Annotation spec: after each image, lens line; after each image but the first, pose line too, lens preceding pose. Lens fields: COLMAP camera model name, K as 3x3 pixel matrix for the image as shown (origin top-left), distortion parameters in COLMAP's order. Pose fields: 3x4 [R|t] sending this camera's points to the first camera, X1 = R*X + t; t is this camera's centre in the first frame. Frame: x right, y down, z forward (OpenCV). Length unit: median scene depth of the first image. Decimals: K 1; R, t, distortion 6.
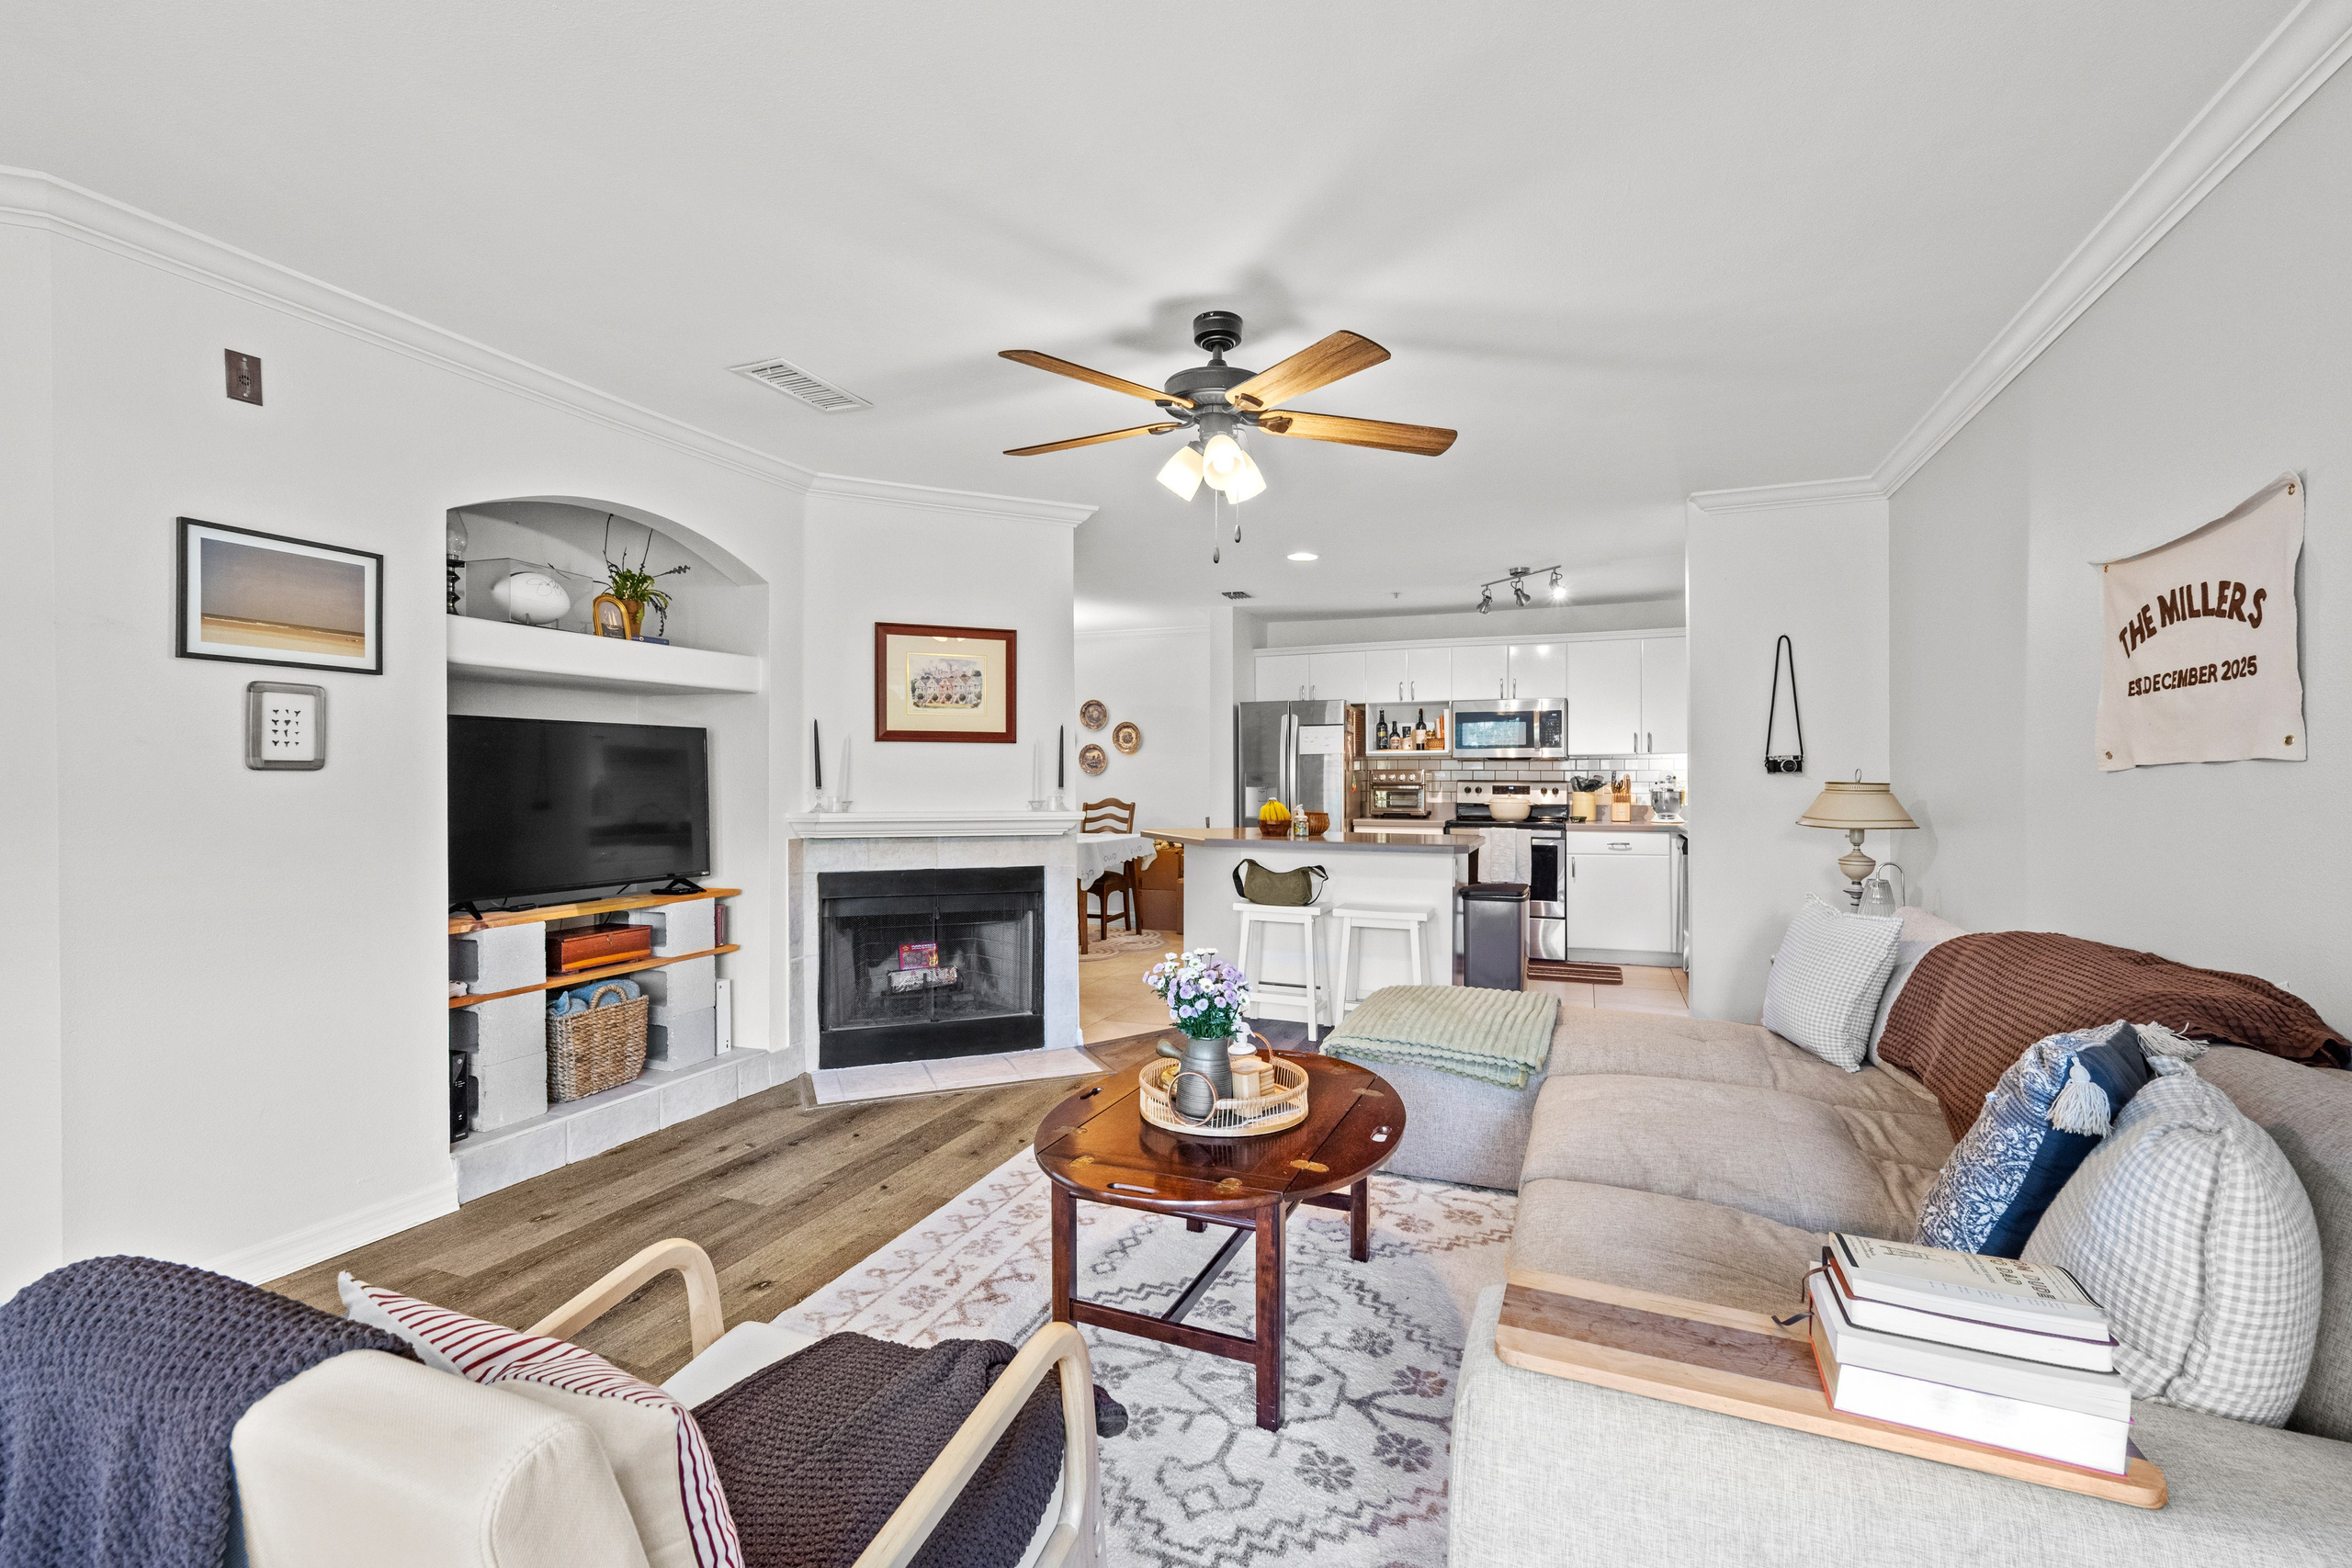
lens RADIAL K [[1013.3, 0, 1176.0], [0, 1013.3, 784.0], [0, 0, 1]] dist [-0.000372, -0.000042]
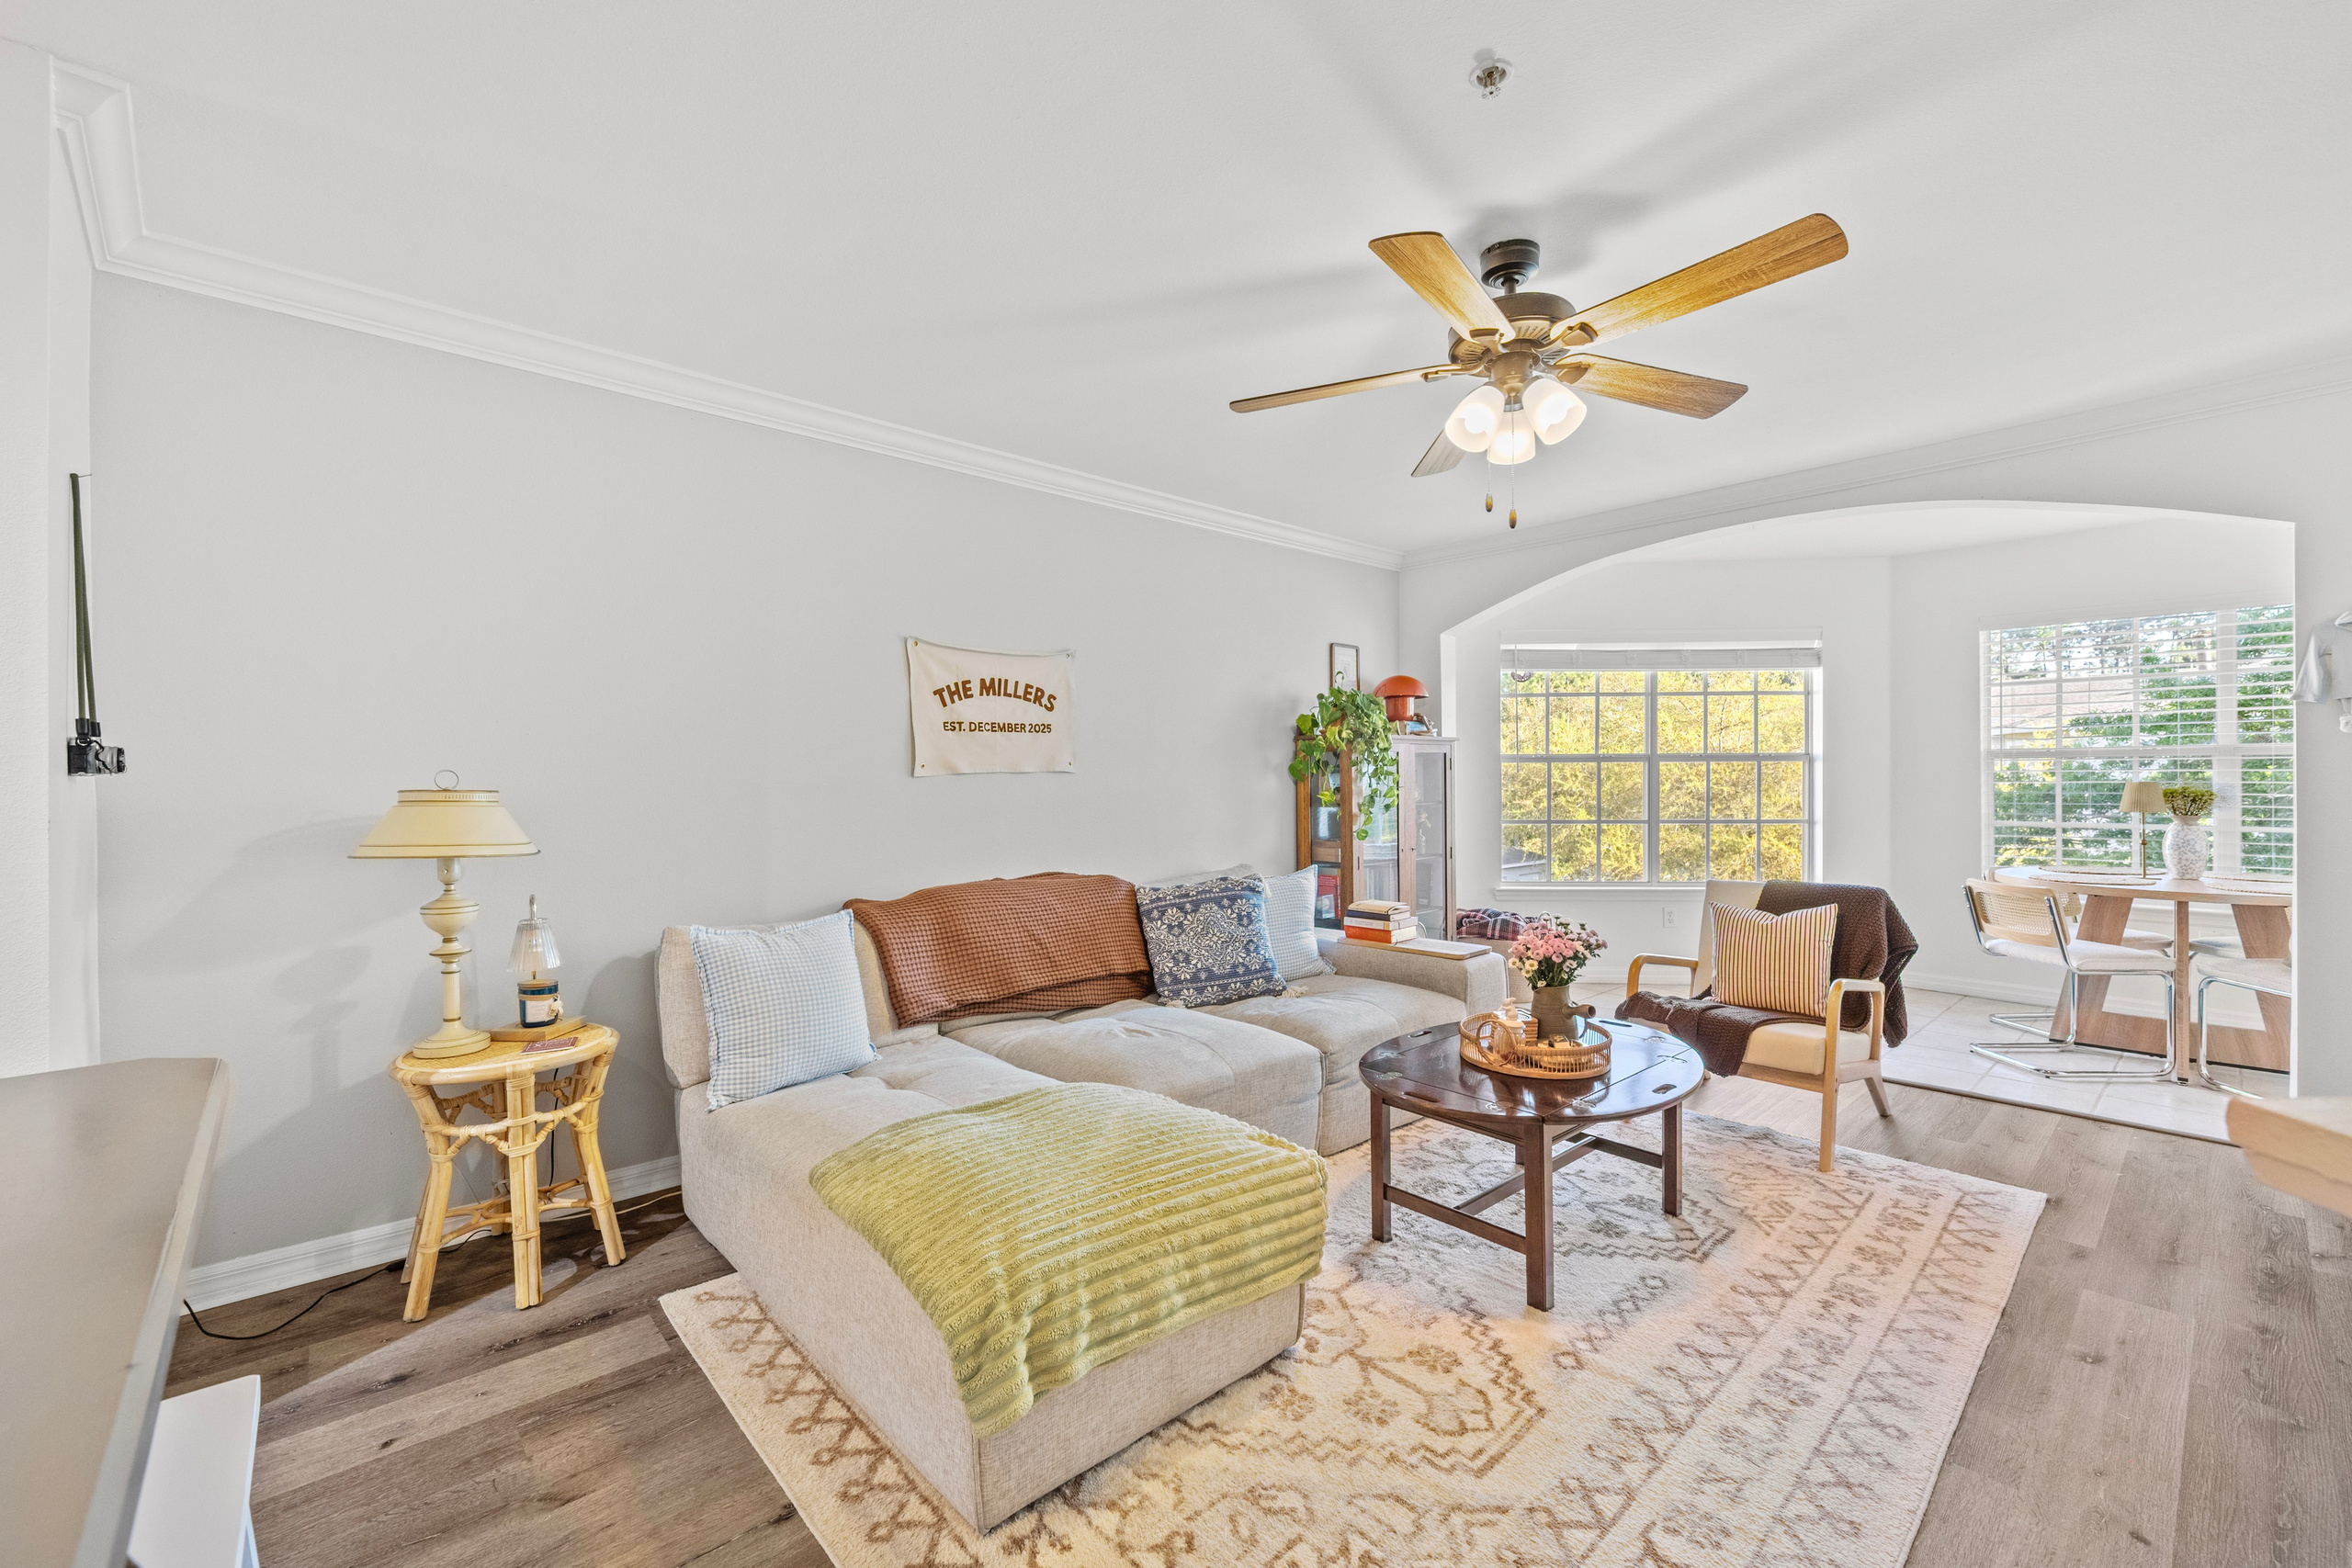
lens RADIAL K [[961.9, 0, 1176.0], [0, 961.9, 784.0], [0, 0, 1]] dist [-0.000054, -0.000031]
pose [[-0.901060, 0.004922, 0.433665, -0.063303], [0.009859, 0.999910, 0.009137, -0.009876], [-0.433581, 0.012509, -0.901028, 2.062490]]
